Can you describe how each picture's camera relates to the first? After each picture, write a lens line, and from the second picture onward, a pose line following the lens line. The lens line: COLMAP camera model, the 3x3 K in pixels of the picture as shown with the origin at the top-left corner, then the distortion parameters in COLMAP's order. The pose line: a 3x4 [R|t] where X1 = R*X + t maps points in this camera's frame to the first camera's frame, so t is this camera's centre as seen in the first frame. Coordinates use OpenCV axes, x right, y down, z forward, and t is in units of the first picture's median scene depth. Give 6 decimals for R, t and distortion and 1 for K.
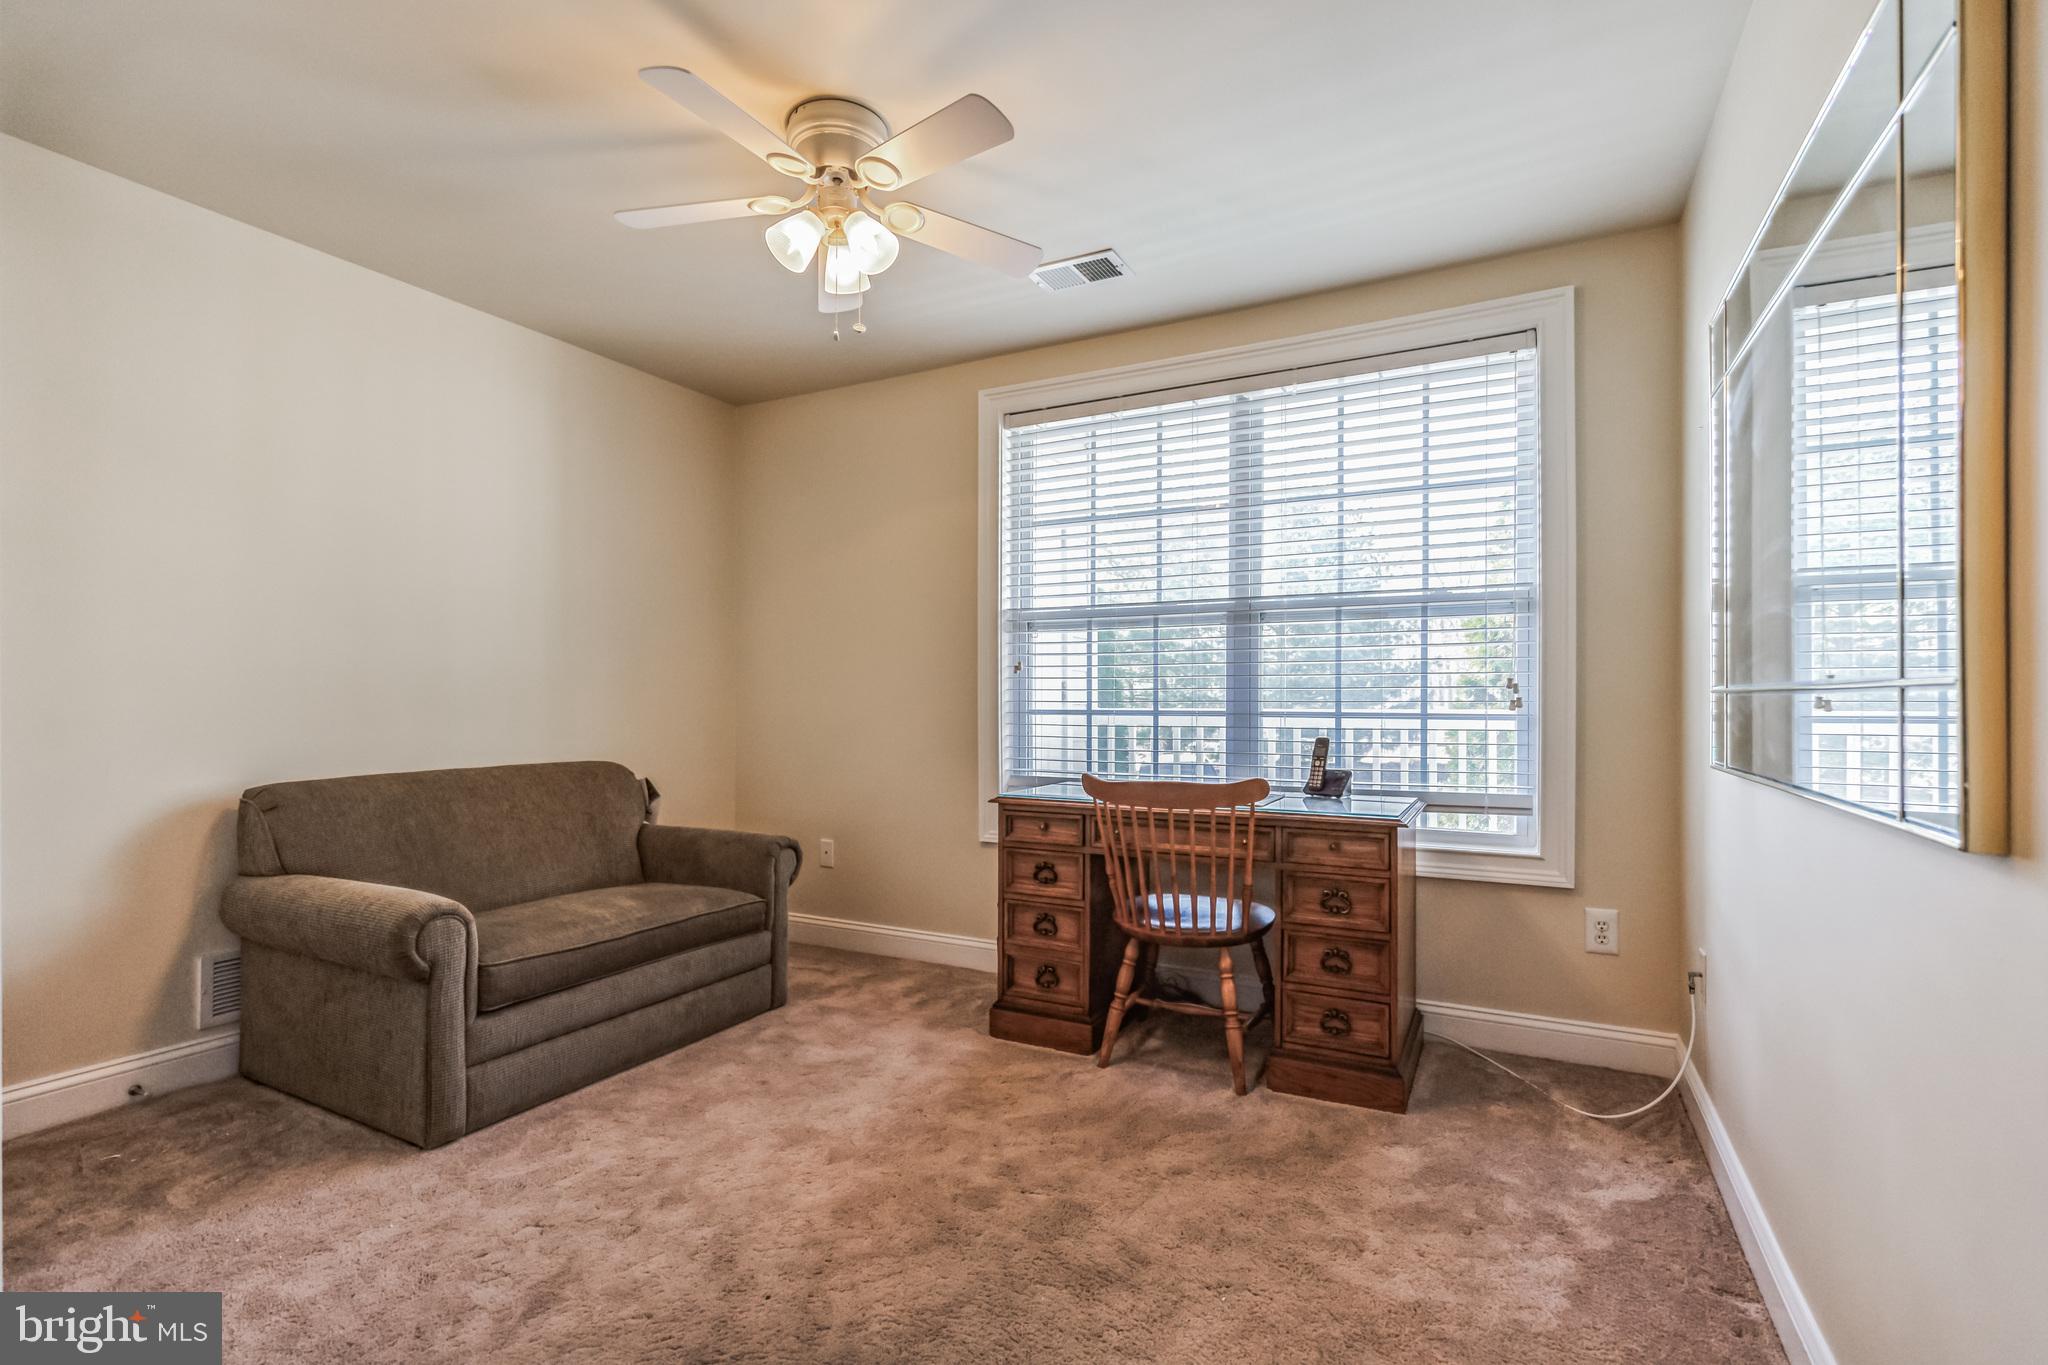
lens RADIAL K [[941.1, 0, 1024.8], [0, 941.1, 691.5], [0, 0, 1]] dist [-0.018615, -0.000160]
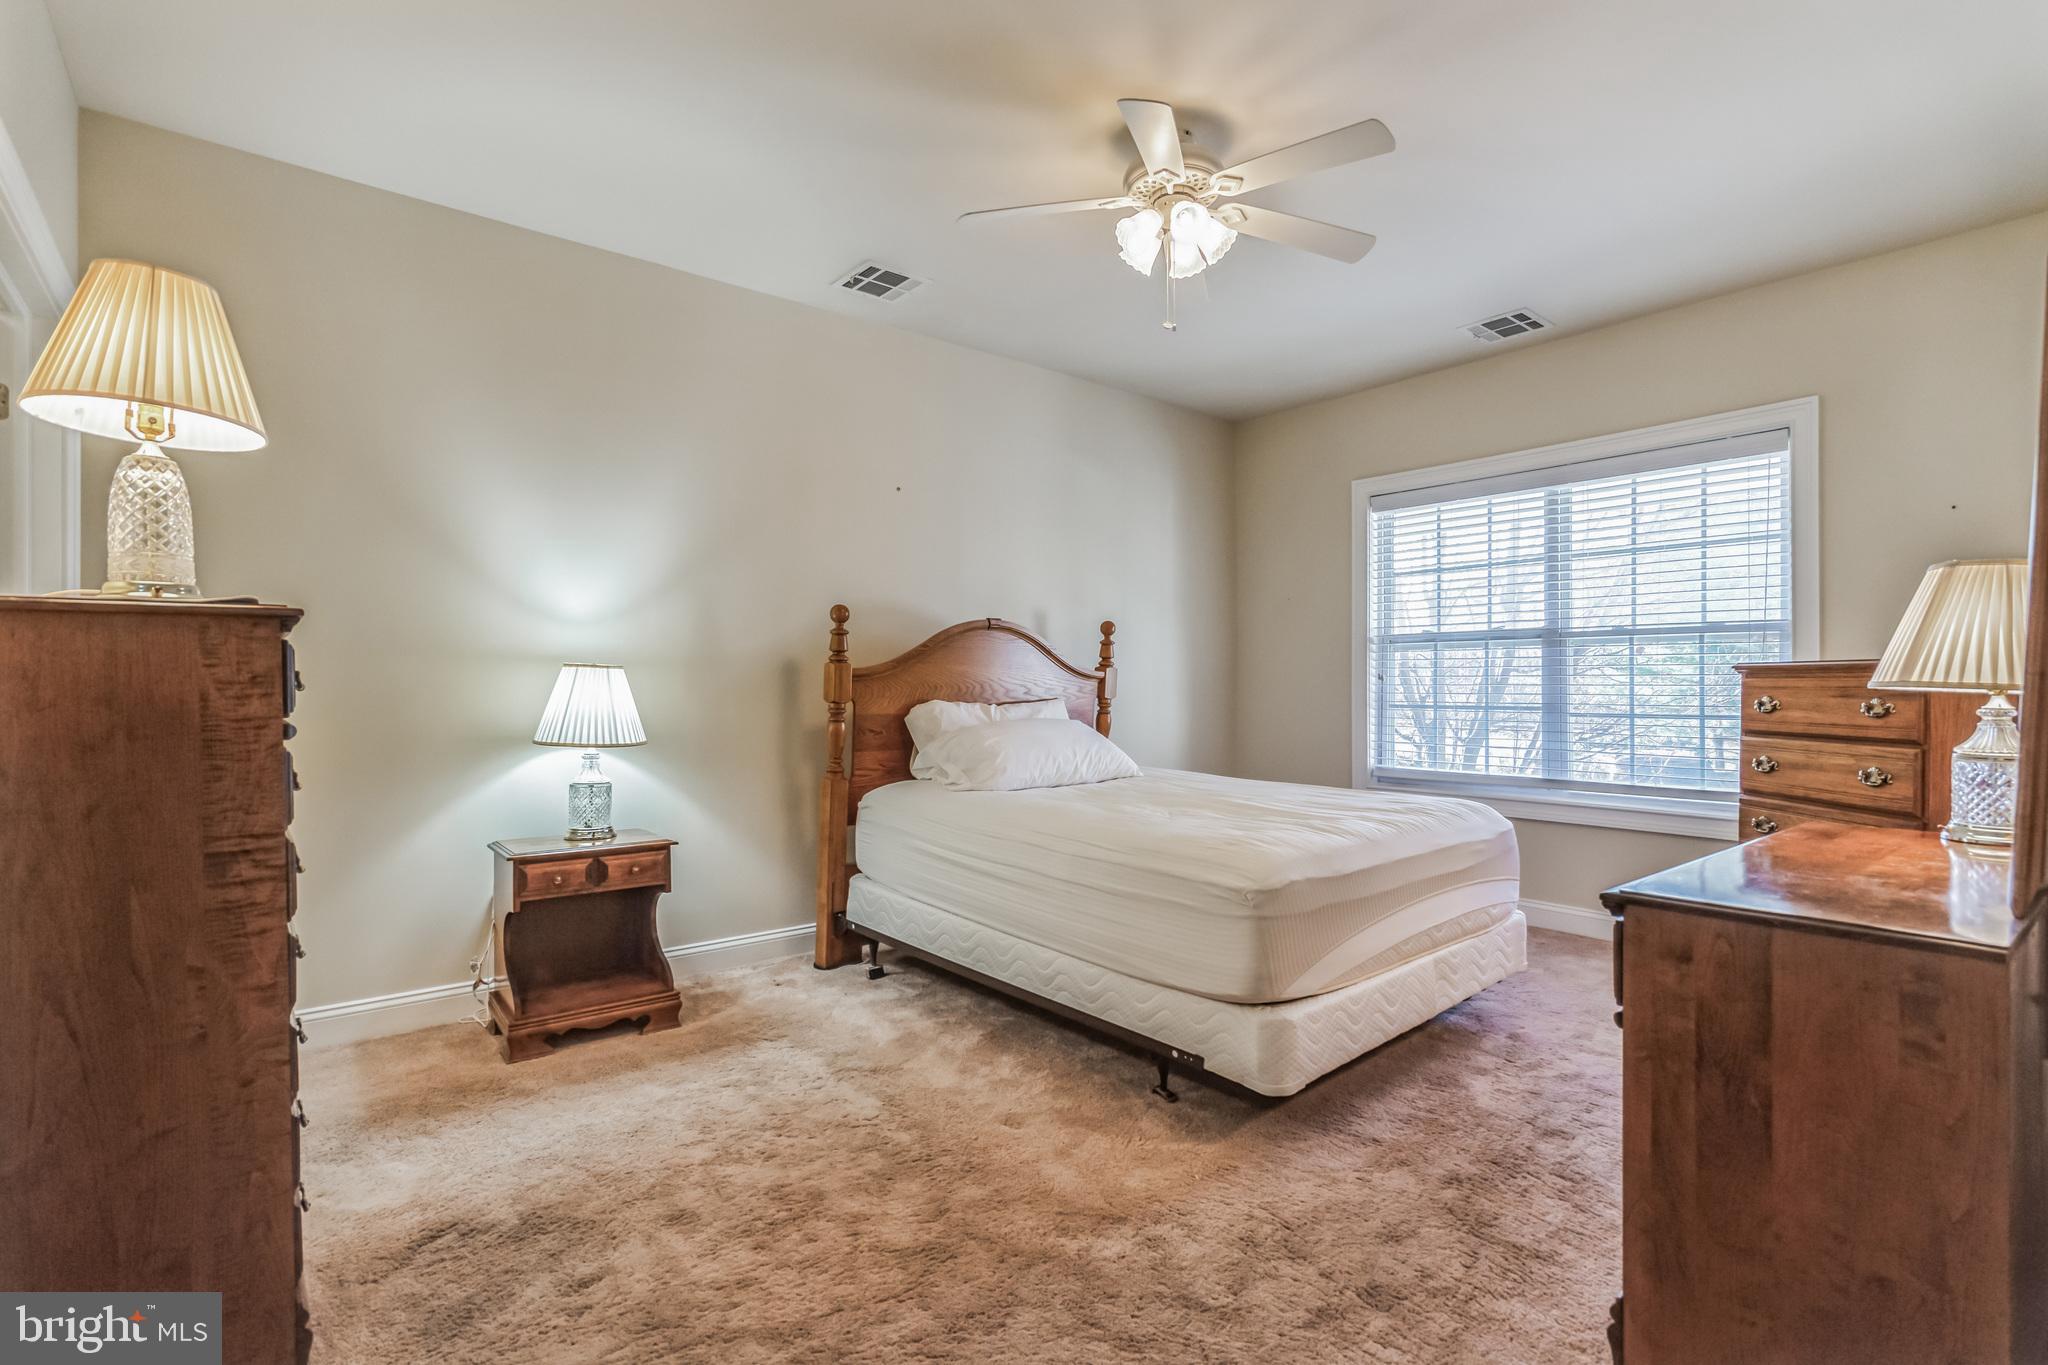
lens RADIAL K [[941.1, 0, 1025.5], [0, 941.1, 681.2], [0, 0, 1]] dist [-0.018615, -0.000160]
pose [[0.934095, -0.002563, -0.357016, -0.004864], [0.004077, 0.999986, 0.003488, -0.026321], [0.357002, -0.004713, 0.934092, -0.524564]]
